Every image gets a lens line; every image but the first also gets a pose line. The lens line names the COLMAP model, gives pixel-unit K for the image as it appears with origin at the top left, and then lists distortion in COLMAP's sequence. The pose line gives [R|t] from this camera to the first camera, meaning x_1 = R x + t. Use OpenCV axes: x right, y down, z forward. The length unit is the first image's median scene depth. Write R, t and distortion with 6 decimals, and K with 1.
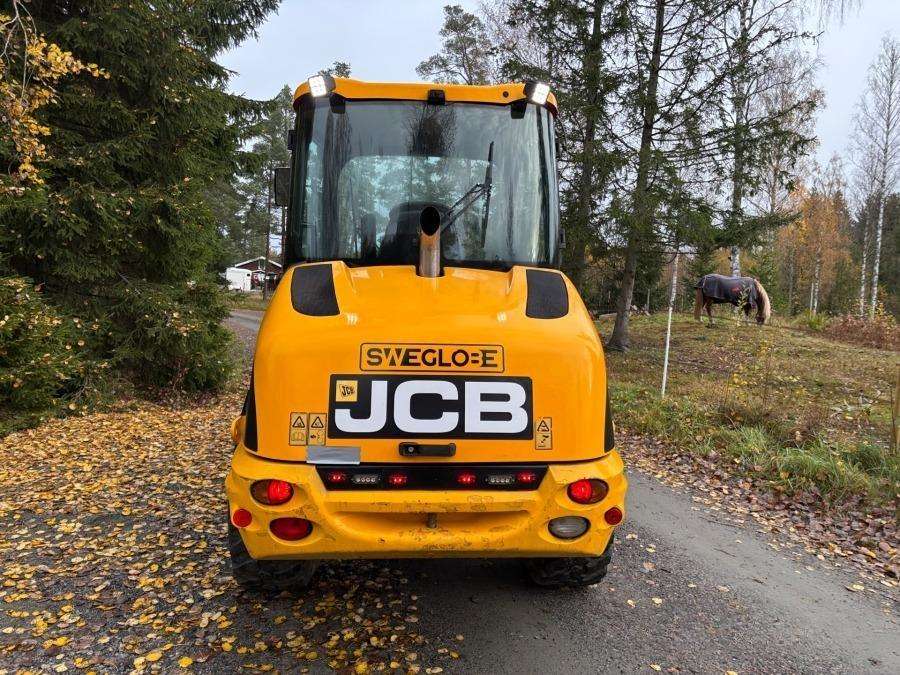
lens RADIAL K [[678.2, 0, 446.7], [0, 678.2, 328.6], [0, 0, 1]] dist [0.057981, -0.066618]
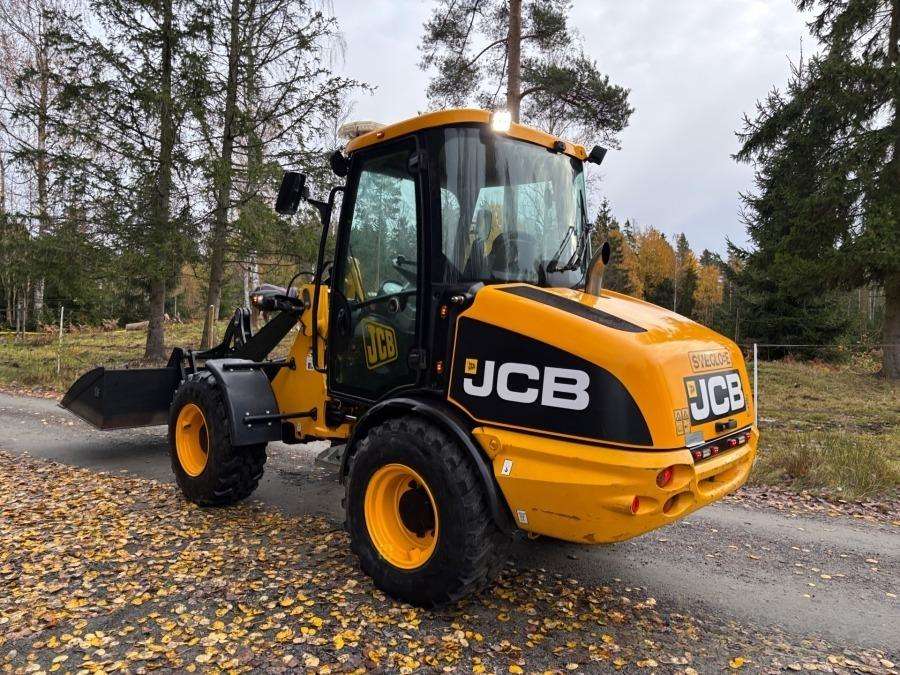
lens RADIAL K [[678.2, 0, 446.7], [0, 678.2, 328.6], [0, 0, 1]] dist [0.057981, -0.066618]
pose [[0.712990, -0.032584, 0.700417, -1.402155], [0.038508, 0.999232, 0.007285, -0.053052], [-0.700116, 0.021777, 0.713697, 0.384546]]
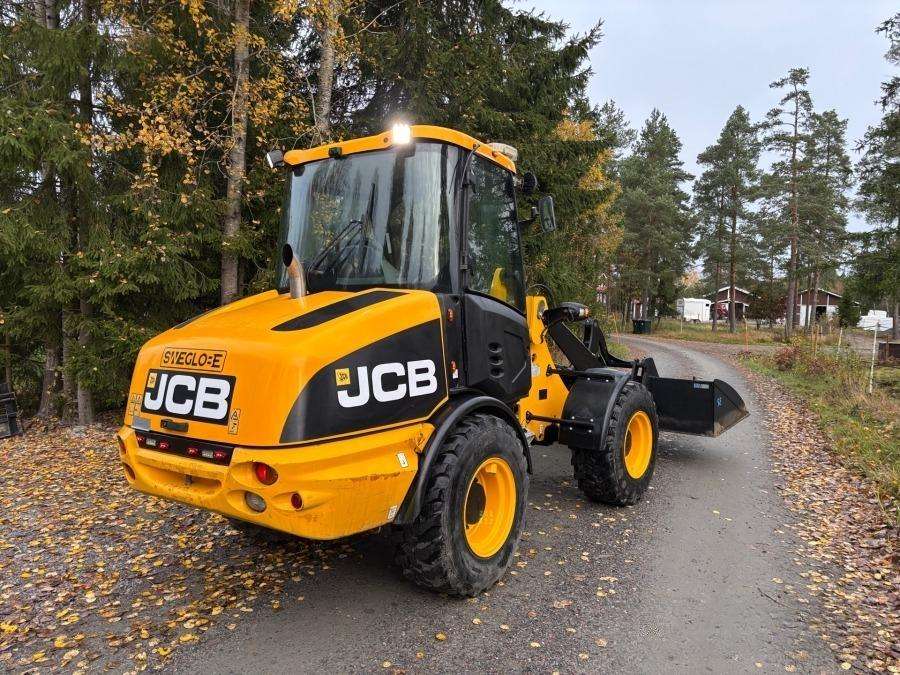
lens RADIAL K [[678.2, 0, 446.7], [0, 678.2, 328.6], [0, 0, 1]] dist [0.057981, -0.066618]
pose [[0.770943, -0.003949, -0.636892, 1.246912], [-0.024923, 0.999028, -0.036363, 0.019091], [0.636416, 0.043907, 0.770095, 0.273880]]
